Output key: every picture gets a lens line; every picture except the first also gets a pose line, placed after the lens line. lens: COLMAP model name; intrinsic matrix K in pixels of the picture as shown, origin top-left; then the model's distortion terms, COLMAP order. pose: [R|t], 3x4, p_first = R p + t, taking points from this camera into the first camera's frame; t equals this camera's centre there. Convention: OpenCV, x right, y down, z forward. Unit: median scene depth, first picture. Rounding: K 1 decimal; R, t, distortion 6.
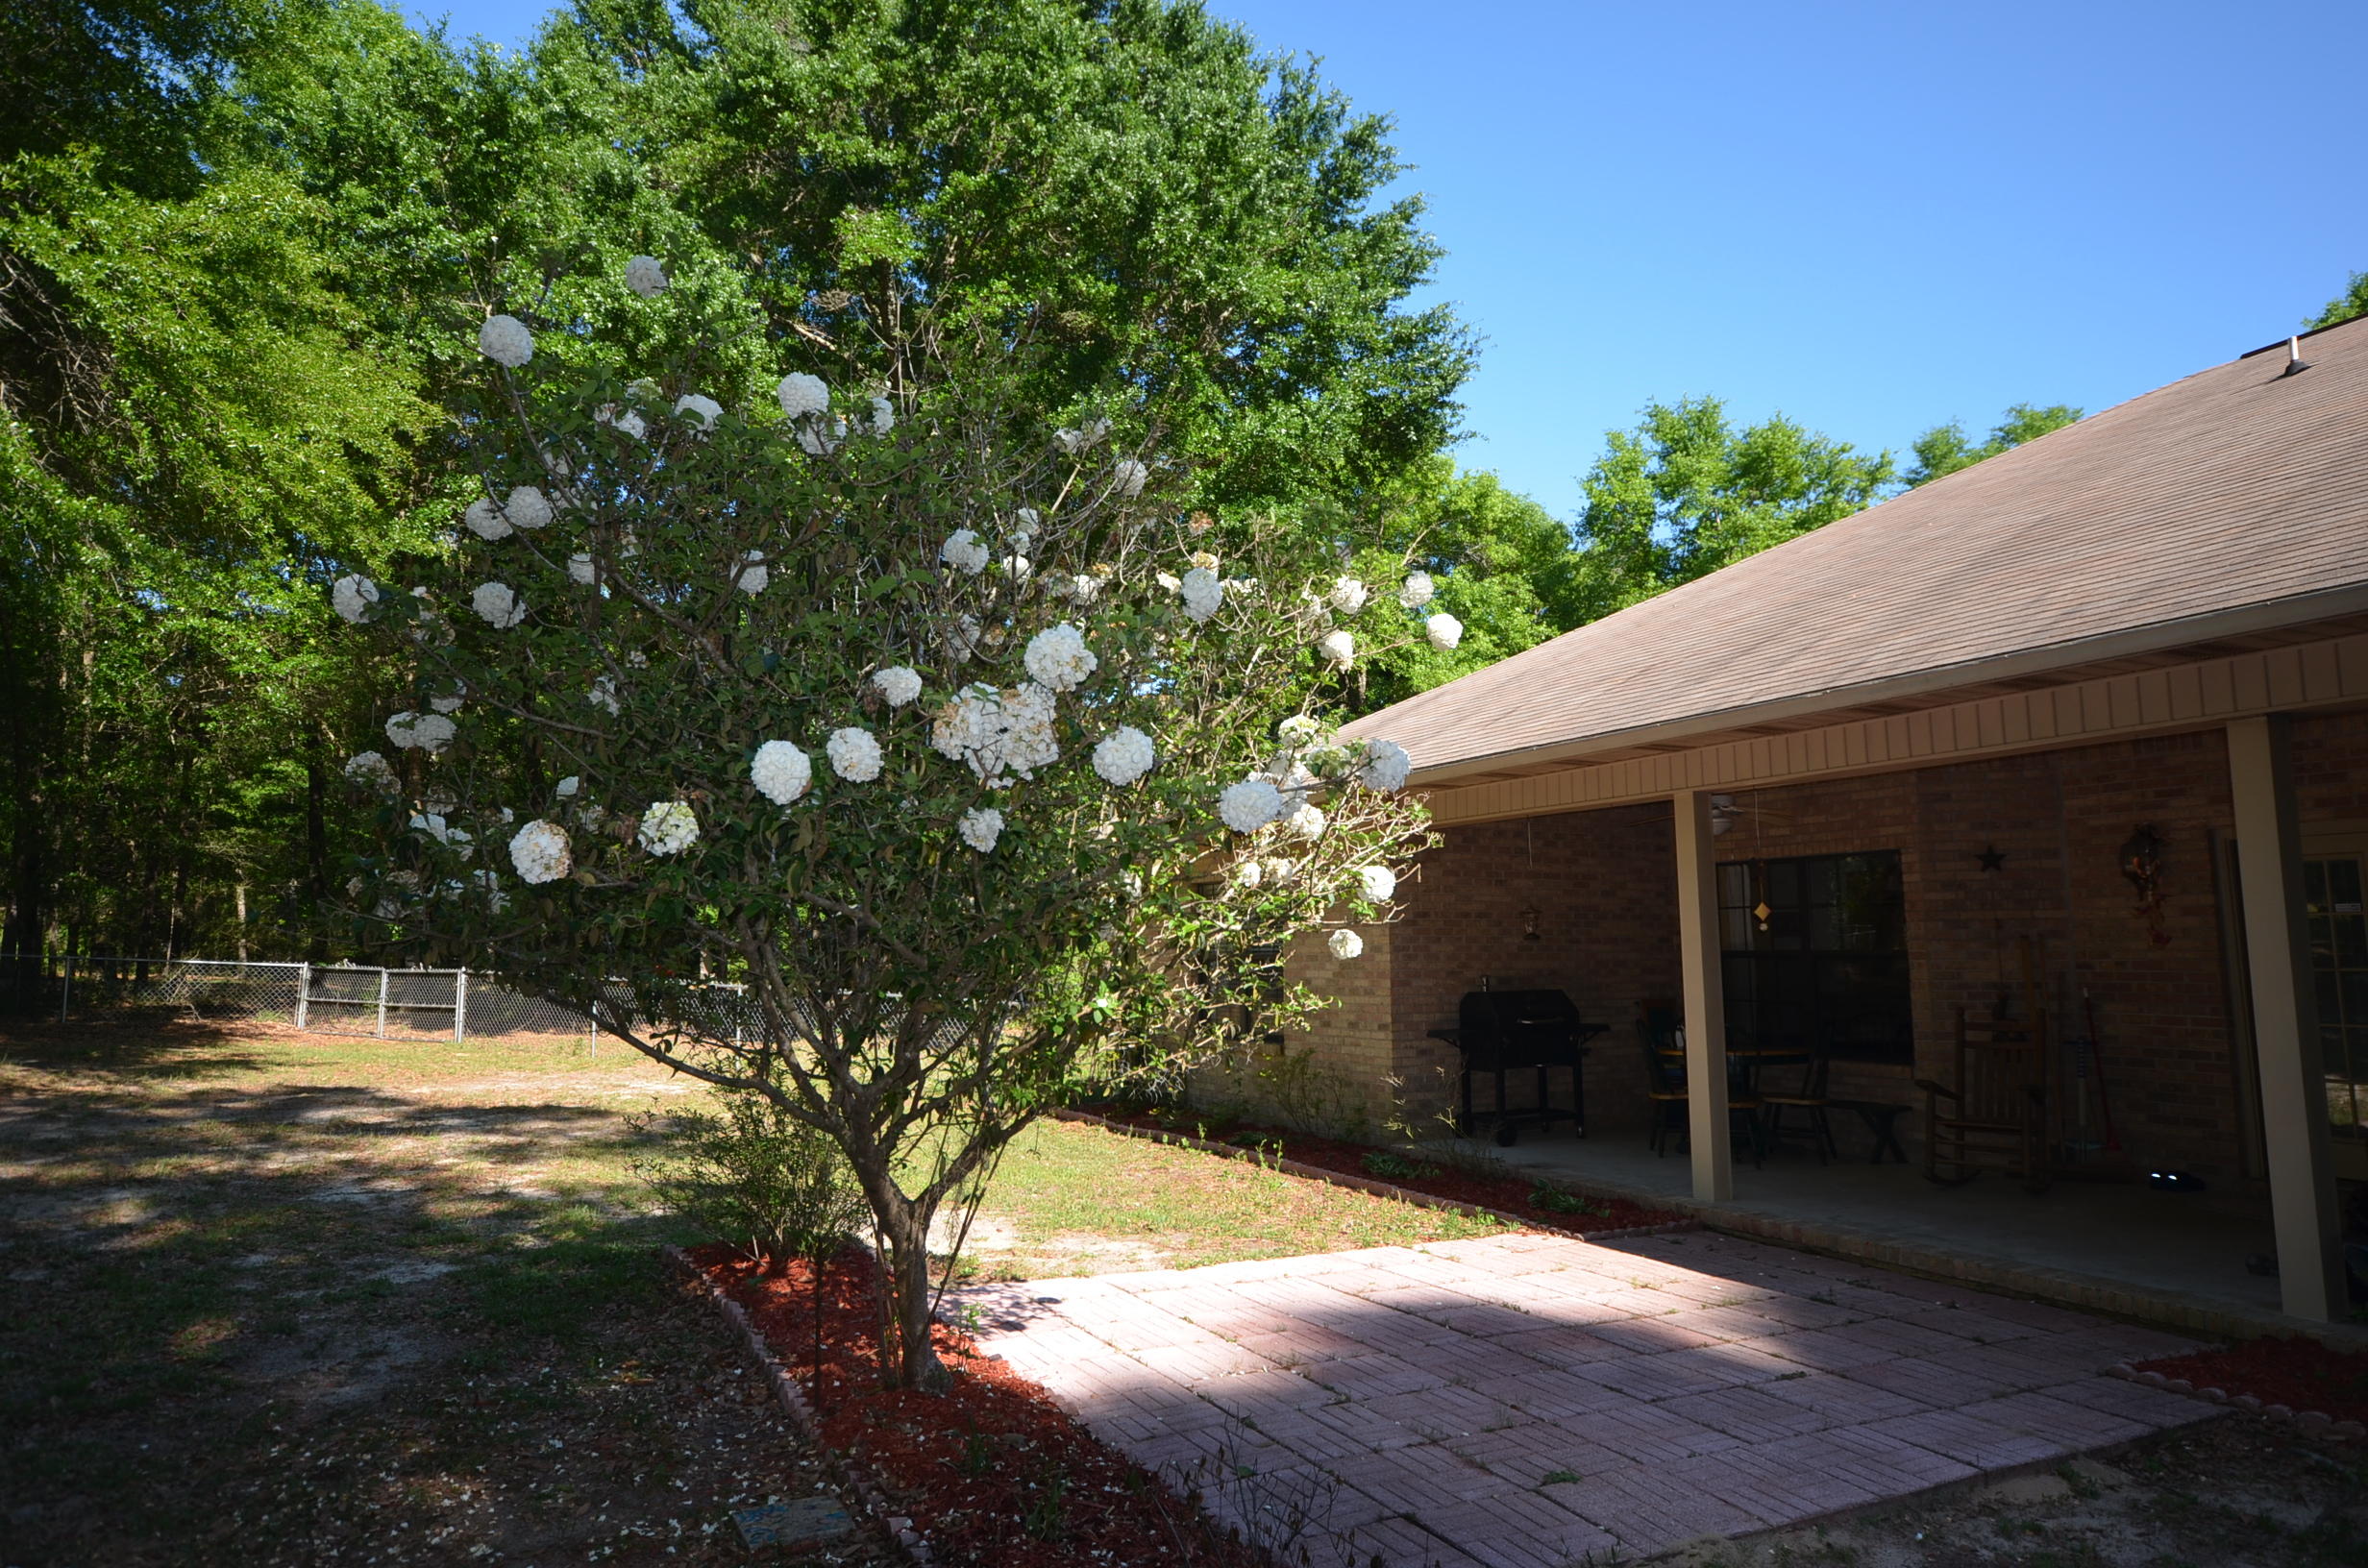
lens RADIAL K [[1377.7, 0, 1184.0], [0, 1377.7, 784.0], [0, 0, 1]] dist [-0.000470, 0.000102]
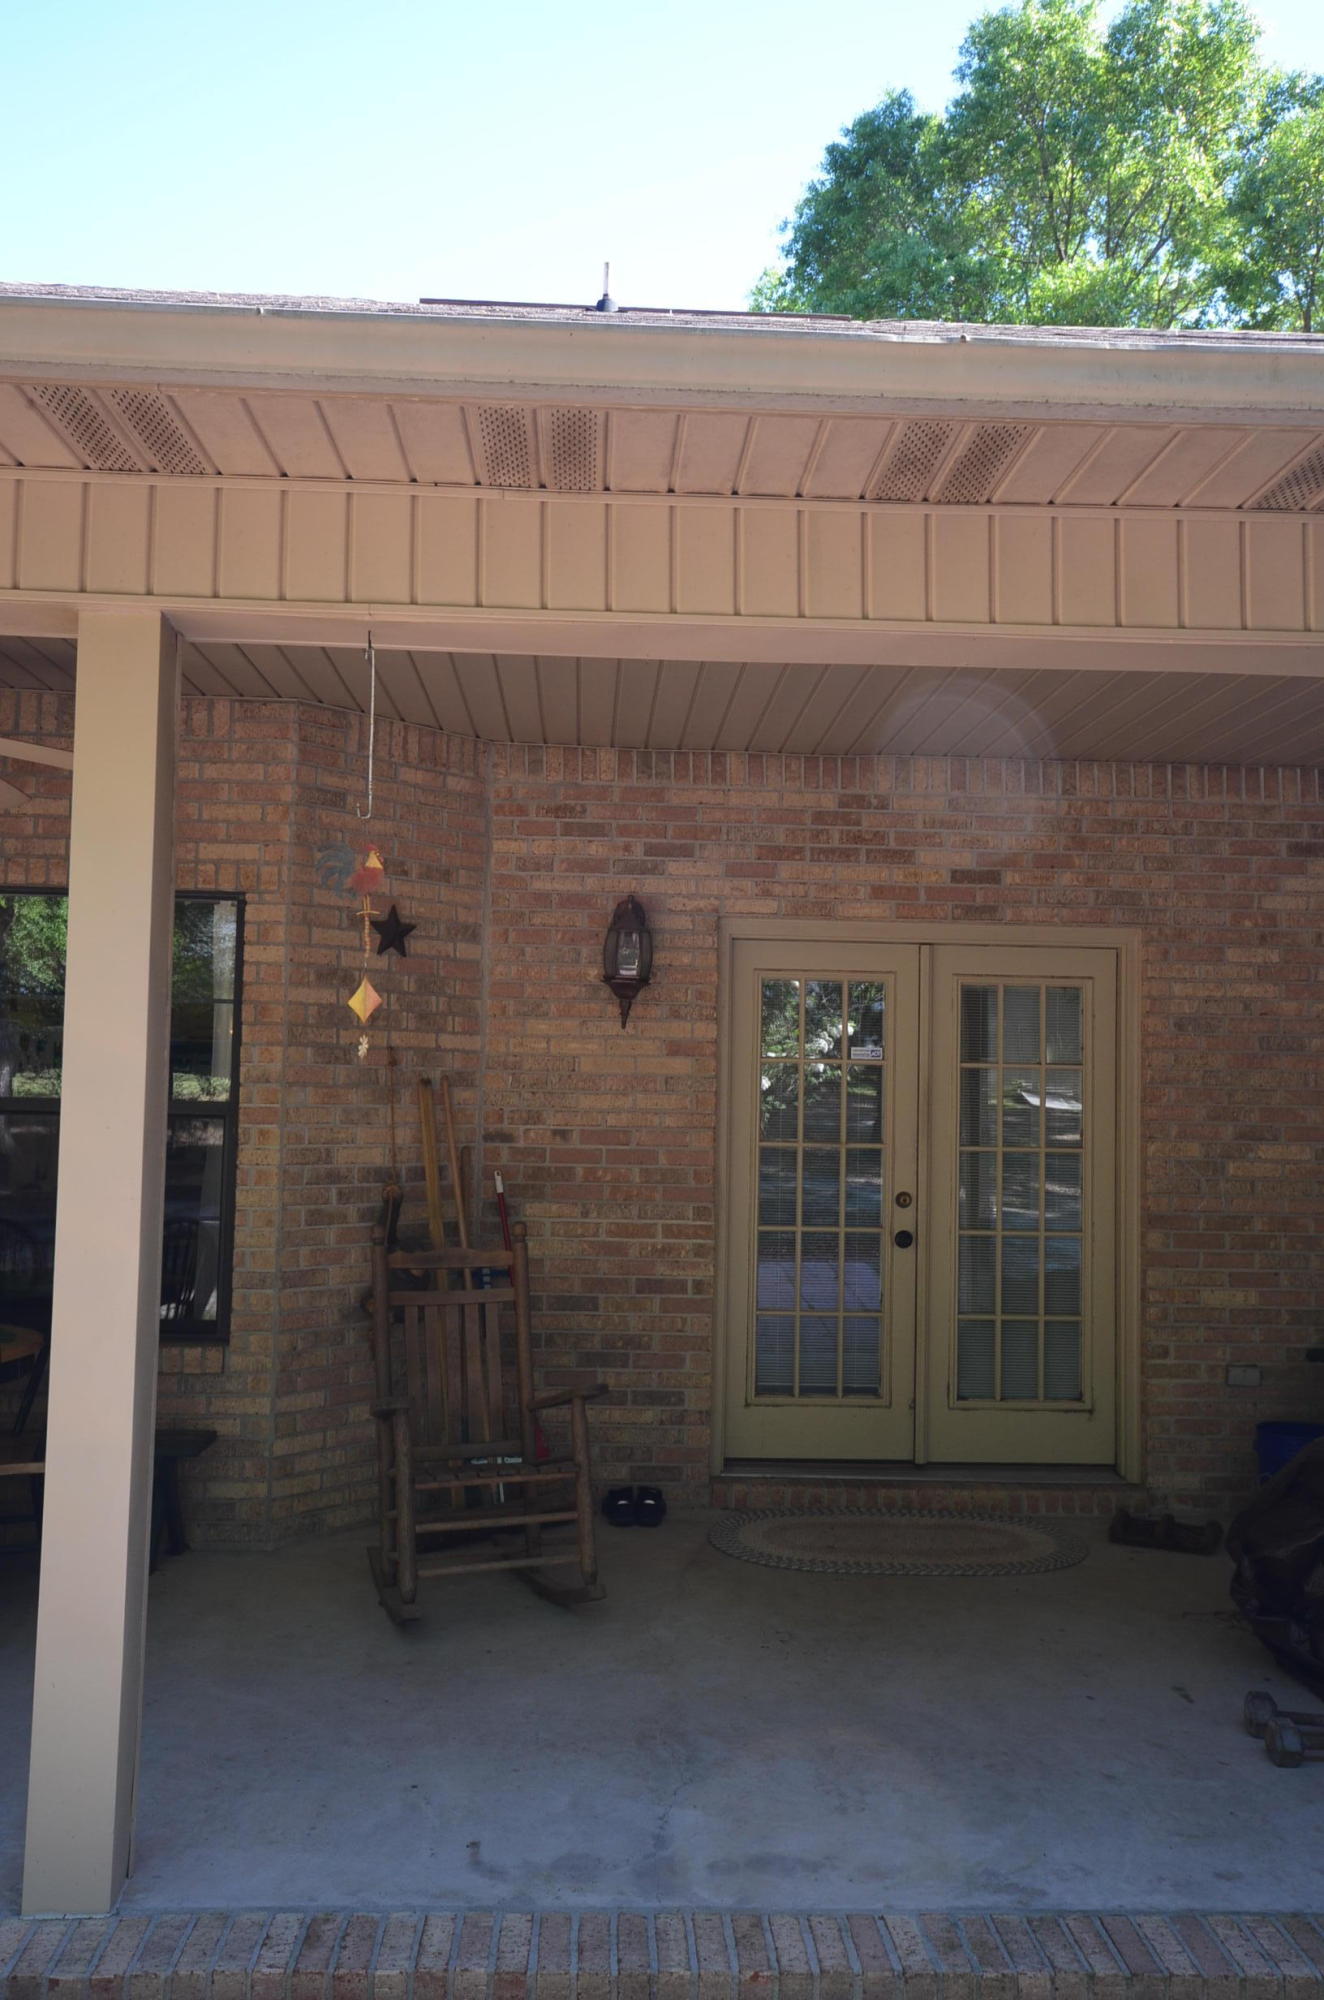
lens RADIAL K [[1641.1, 0, 662.0], [0, 1641.1, 1000.0], [0, 0, 1]] dist [0.017386, 0.000899]
pose [[0.429541, 0.064419, 0.900747, 0.075336], [-0.132744, 0.991121, -0.007580, 0.073670], [-0.893238, -0.116313, 0.434278, 0.659793]]
